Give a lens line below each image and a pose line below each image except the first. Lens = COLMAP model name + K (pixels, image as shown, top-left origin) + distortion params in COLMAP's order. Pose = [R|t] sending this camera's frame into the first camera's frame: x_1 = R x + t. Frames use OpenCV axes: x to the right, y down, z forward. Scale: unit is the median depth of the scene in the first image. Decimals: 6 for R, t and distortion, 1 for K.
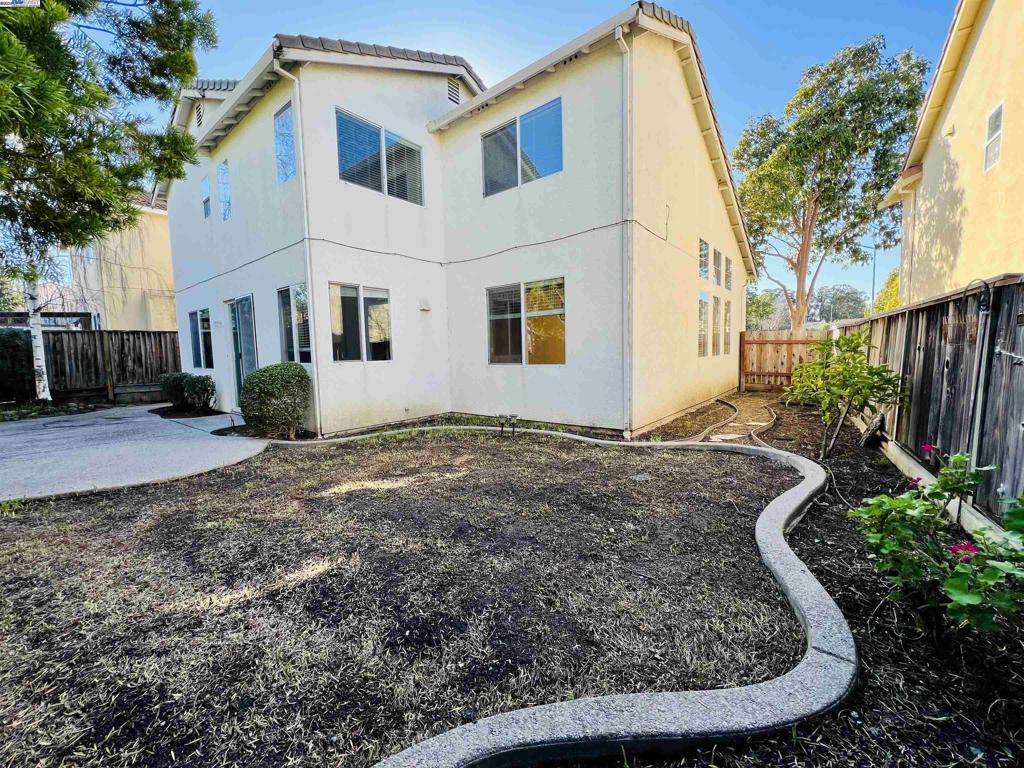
lens RADIAL K [[409.9, 0, 511.0], [0, 409.9, 381.9], [0, 0, 1]] dist [0.000517, 0.000222]
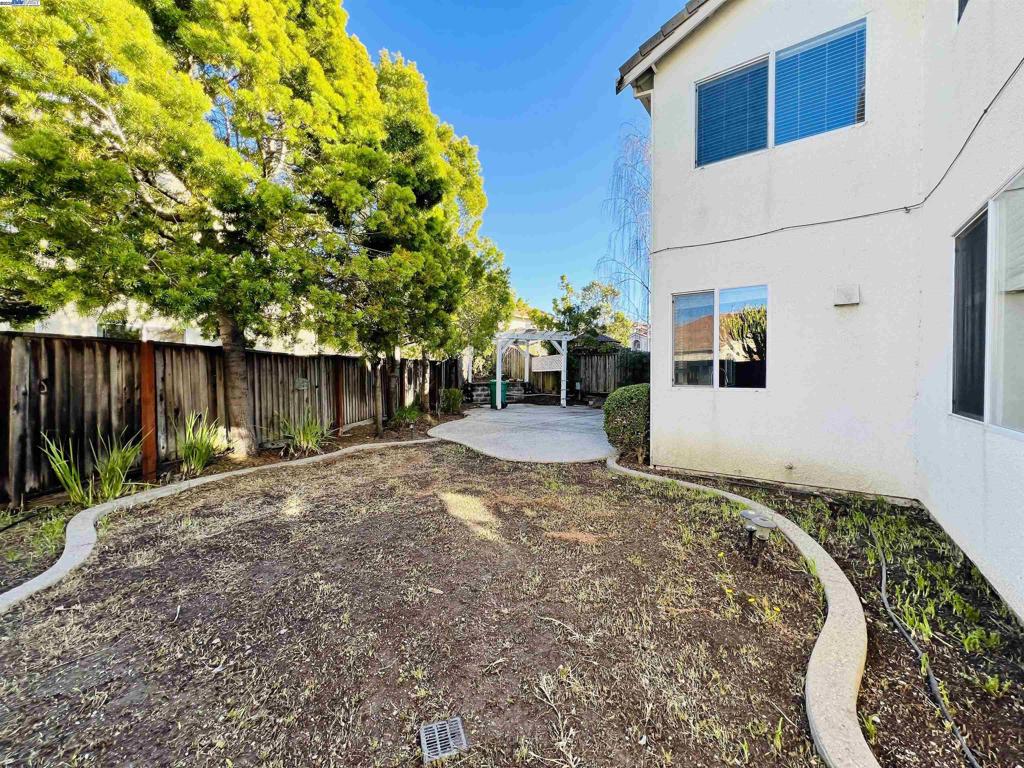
lens RADIAL K [[409.9, 0, 511.0], [0, 409.9, 381.9], [0, 0, 1]] dist [0.000517, 0.000222]
pose [[0.037883, 0.058989, -0.997540, 0.435995], [-0.063322, 0.996392, 0.056517, -0.086402], [0.997274, 0.061025, 0.041482, 0.634496]]
